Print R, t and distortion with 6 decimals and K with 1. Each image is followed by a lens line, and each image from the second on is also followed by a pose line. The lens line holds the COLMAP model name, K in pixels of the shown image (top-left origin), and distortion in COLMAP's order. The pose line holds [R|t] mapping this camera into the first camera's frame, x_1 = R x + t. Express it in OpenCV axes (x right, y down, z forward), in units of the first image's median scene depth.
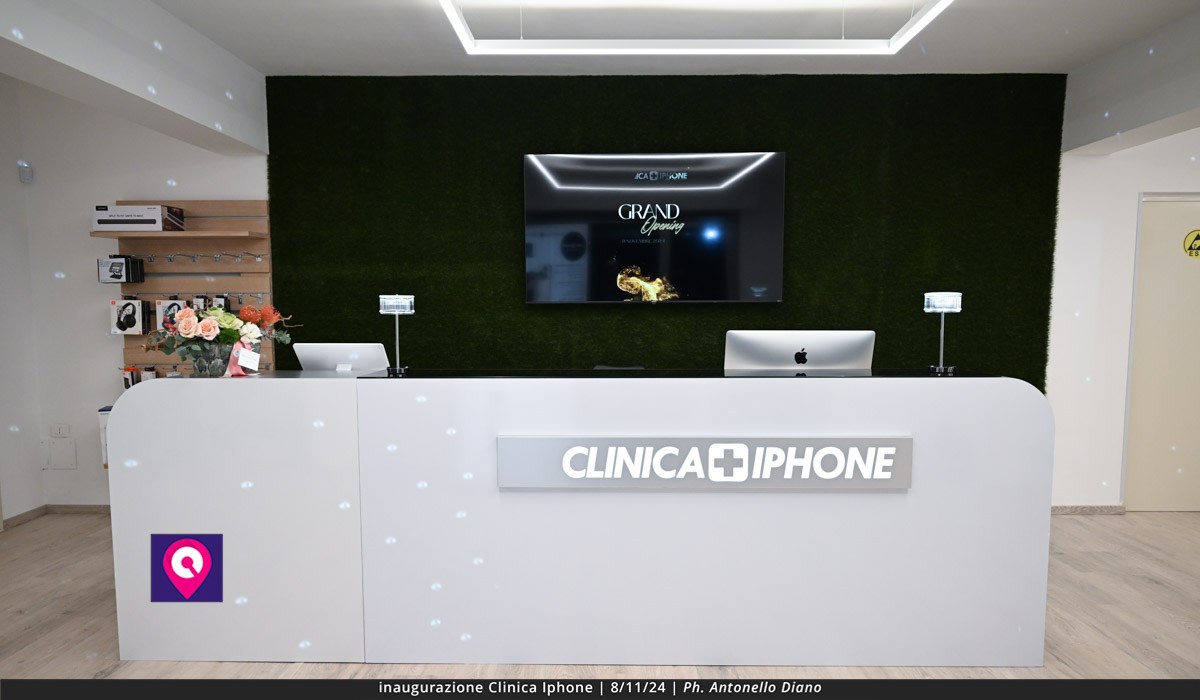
lens RADIAL K [[802.5, 0, 598.8], [0, 802.5, 379.9], [0, 0, 1]] dist [-0.010107, -0.002033]
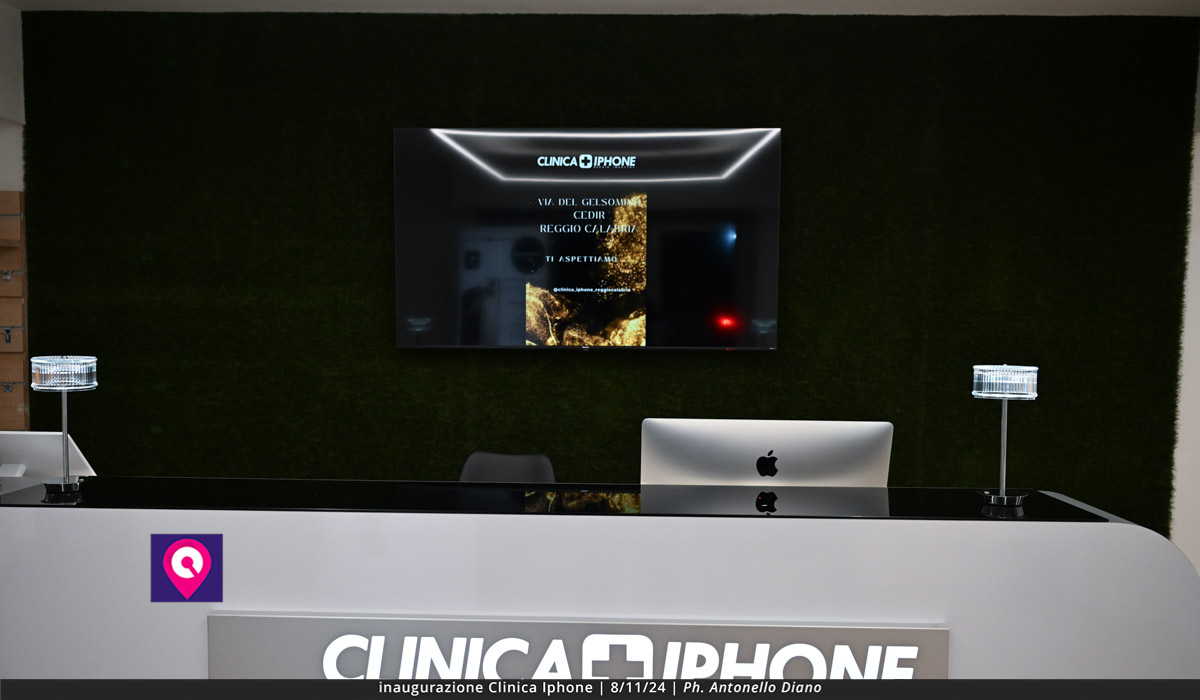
lens RADIAL K [[989.3, 0, 598.2], [0, 989.3, 376.2], [0, 0, 1]] dist [-0.007940, -0.001898]
pose [[0.999891, 0.011979, -0.008592, 0.087525], [-0.012296, 0.999204, -0.037943, -0.042577], [0.008131, 0.038045, 0.999243, 0.176208]]
